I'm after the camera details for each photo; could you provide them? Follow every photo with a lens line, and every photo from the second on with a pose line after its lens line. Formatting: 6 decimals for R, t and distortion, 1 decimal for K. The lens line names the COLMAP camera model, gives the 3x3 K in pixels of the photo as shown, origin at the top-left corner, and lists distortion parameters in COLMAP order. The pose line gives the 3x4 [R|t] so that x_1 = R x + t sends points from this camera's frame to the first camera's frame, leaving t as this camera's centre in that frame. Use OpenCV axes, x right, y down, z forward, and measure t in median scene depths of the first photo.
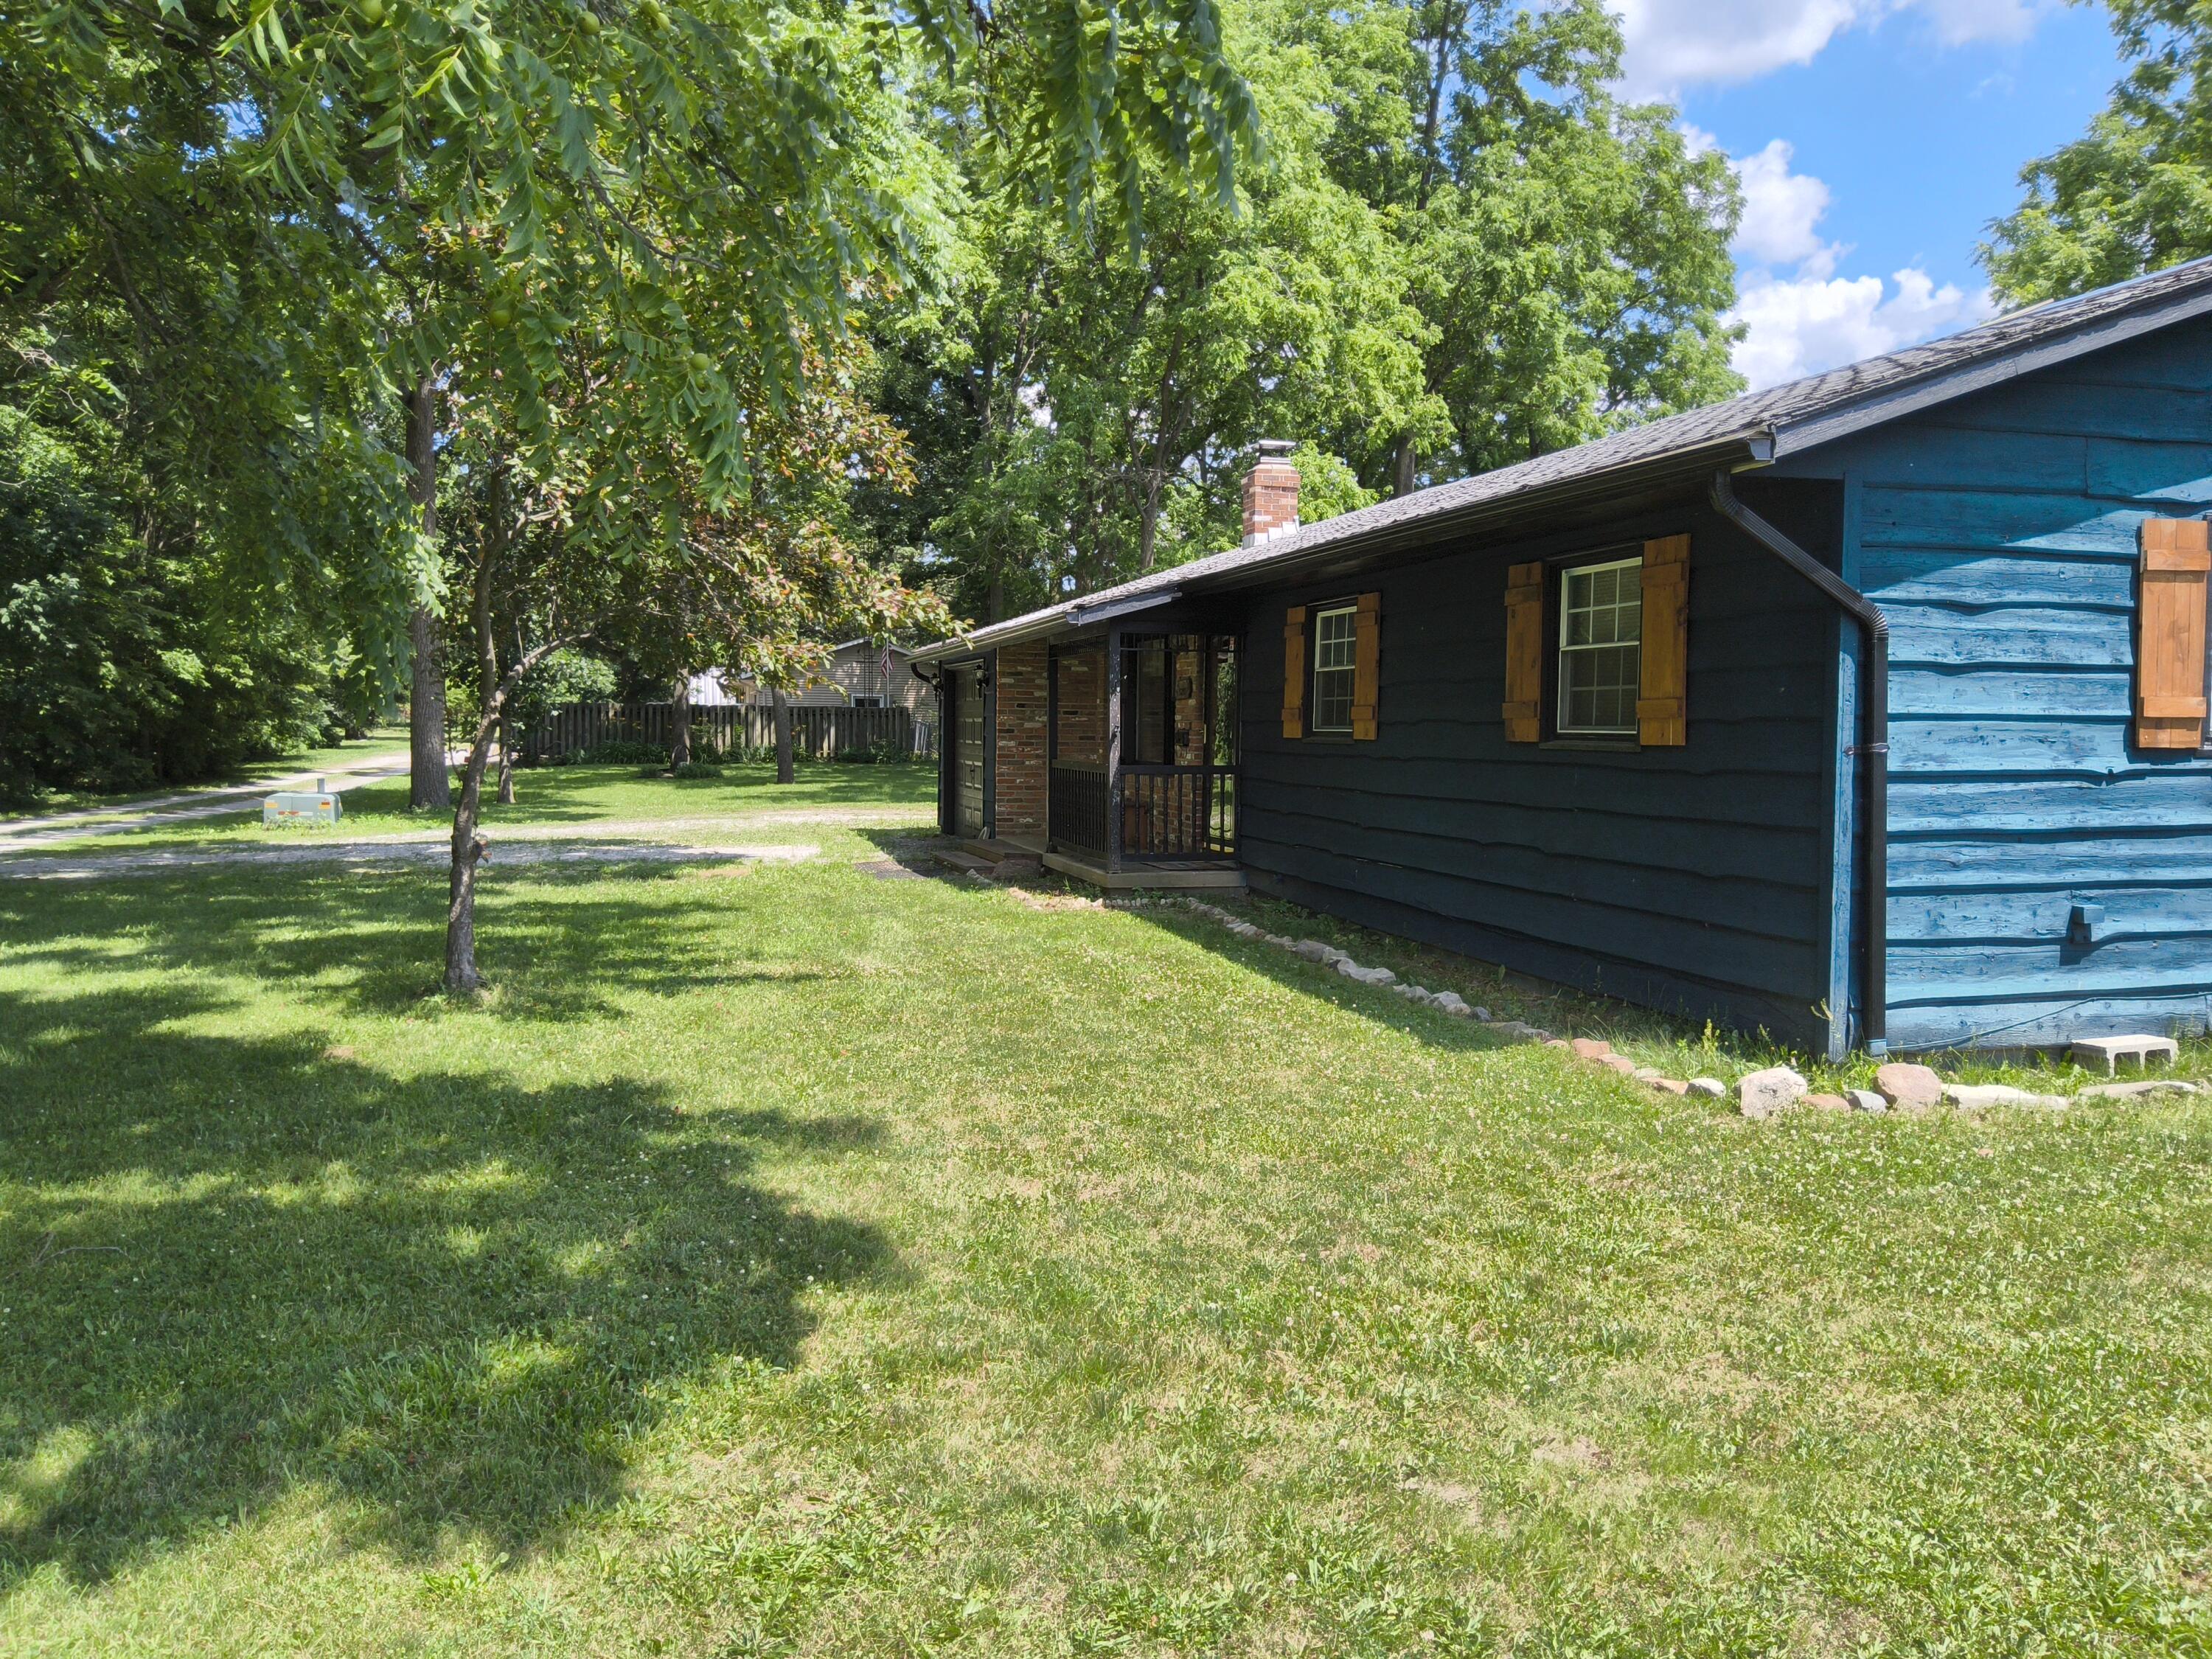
lens RADIAL K [[1628.9, 0, 1108.5], [0, 1628.9, 798.1], [0, 0, 1]] dist [0.050296, -0.112869]
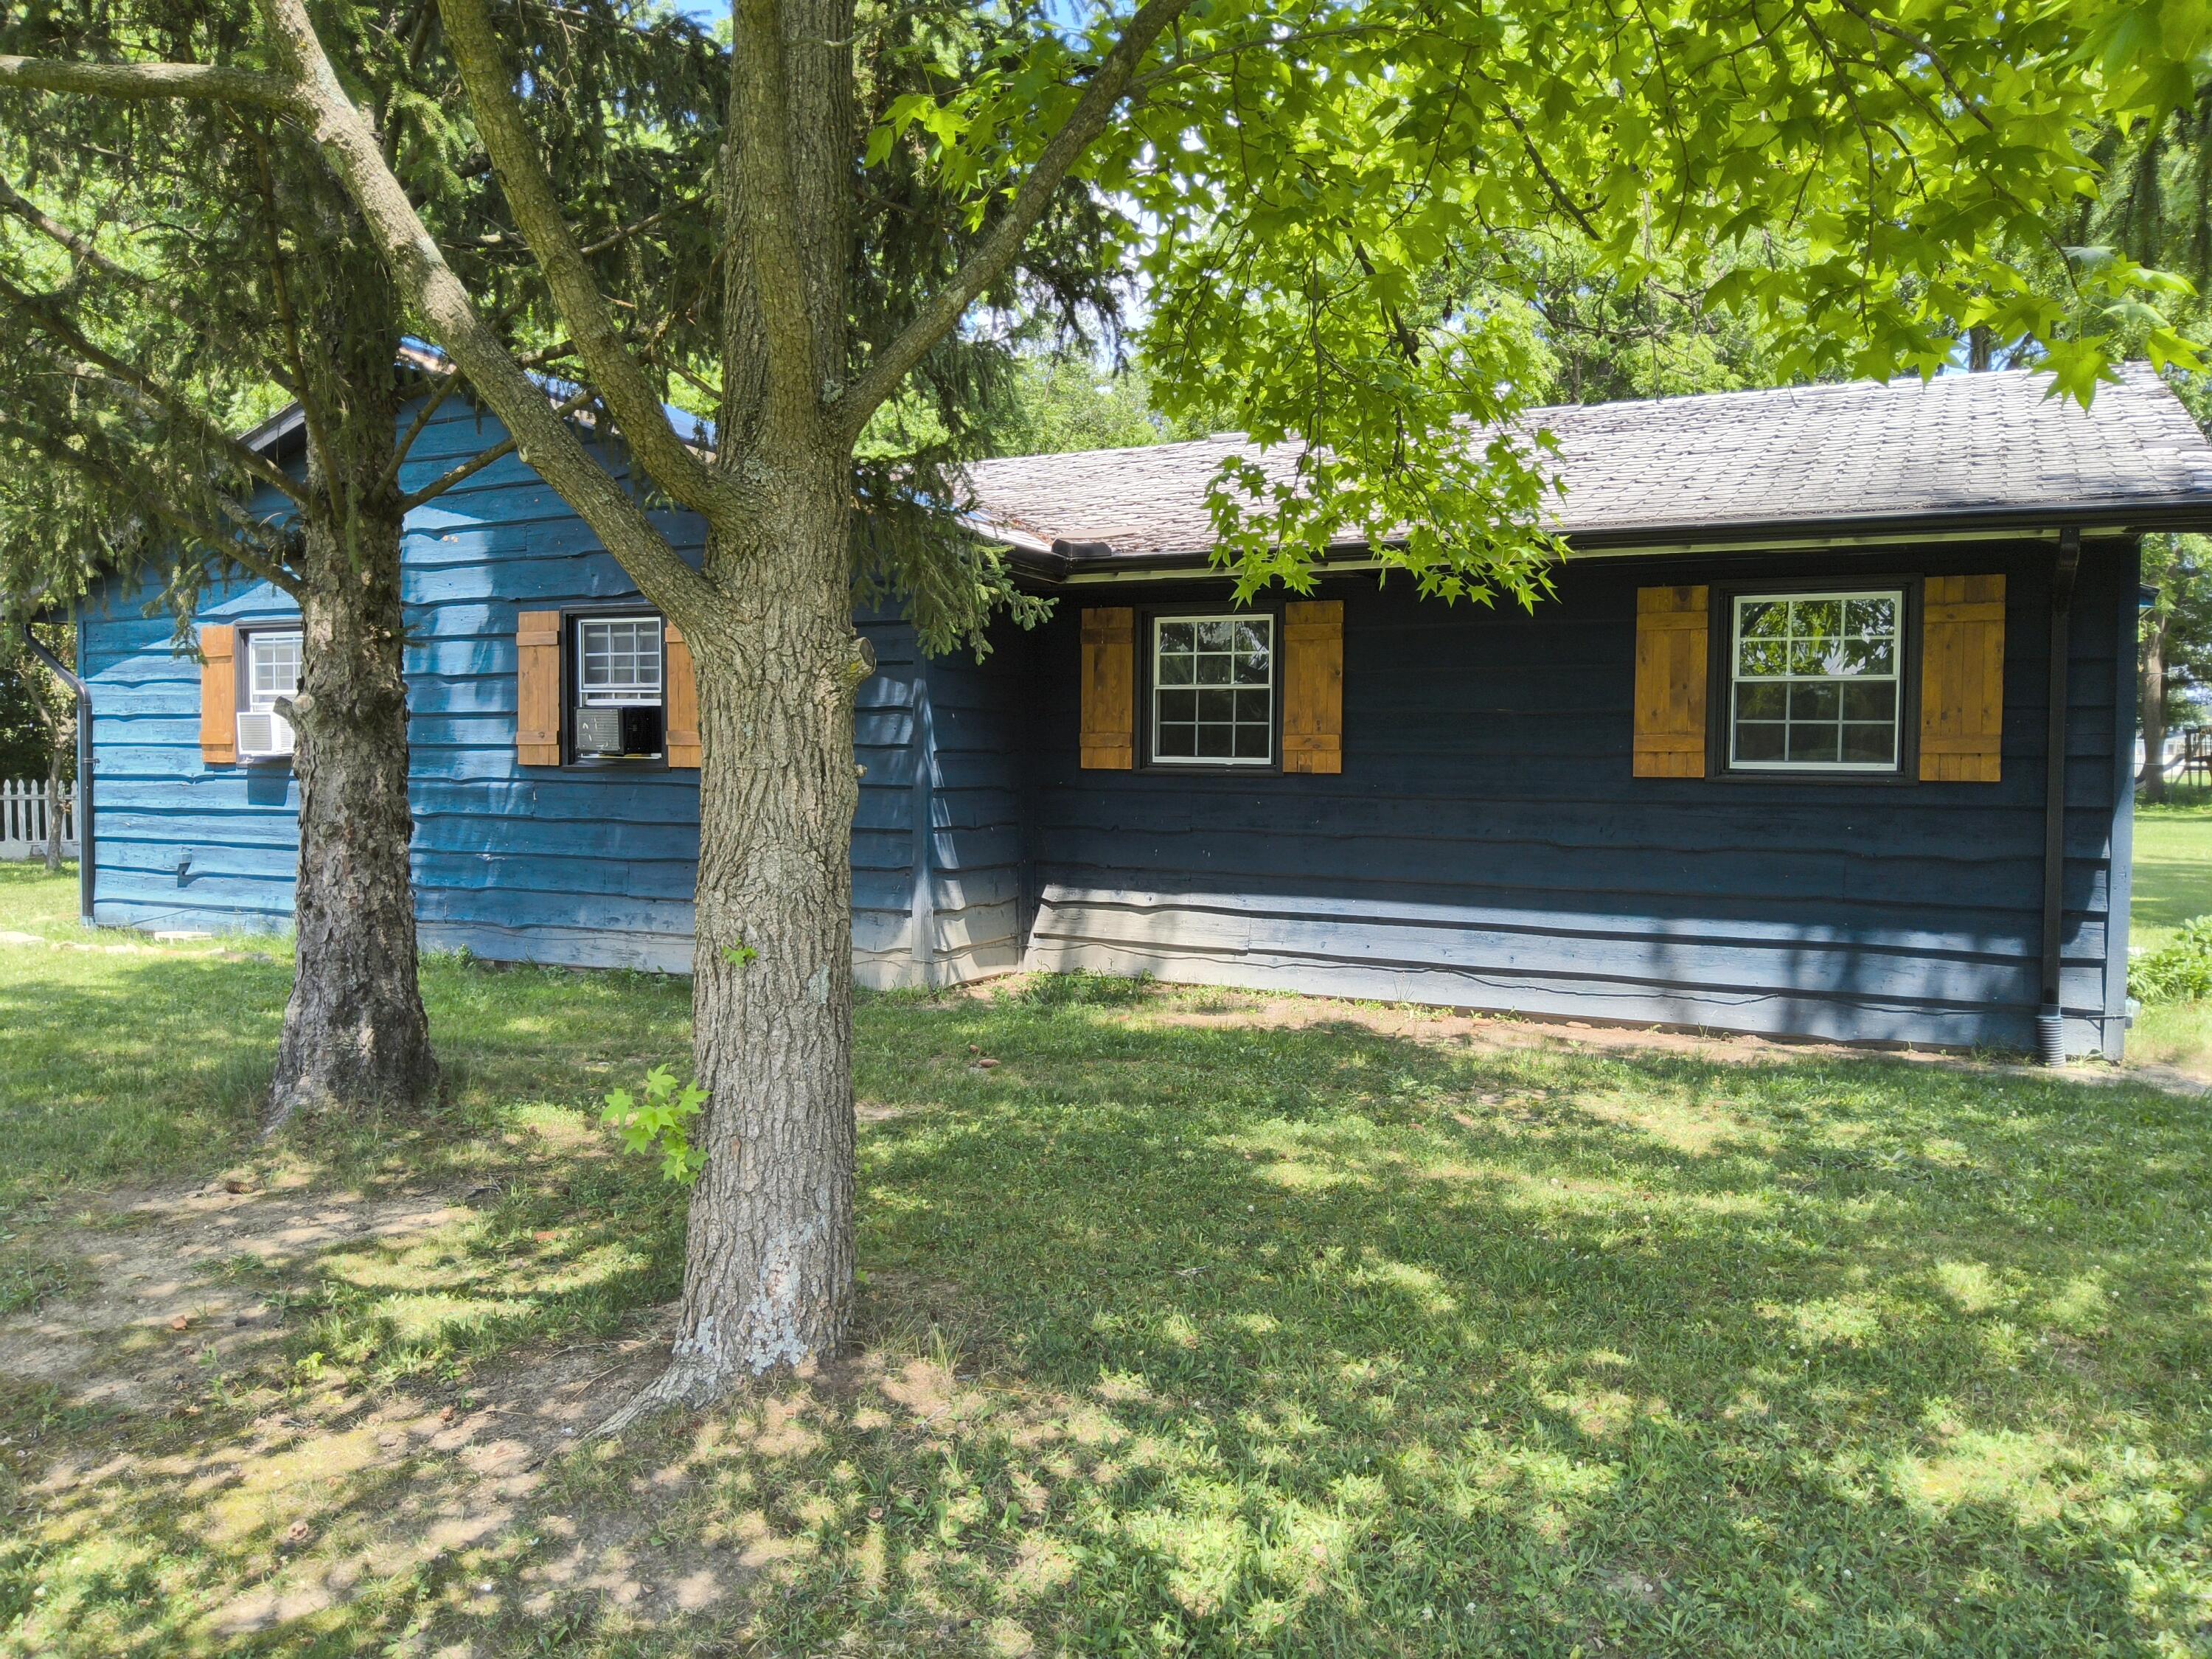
lens RADIAL K [[1623.8, 0, 1108.9], [0, 1623.8, 788.1], [0, 0, 1]] dist [0.065497, -0.144636]
pose [[0.773702, 0.014463, -0.633385, 2.478489], [-0.031348, 0.999389, -0.015472, -0.007108], [0.632774, 0.031826, 0.773683, 0.287578]]
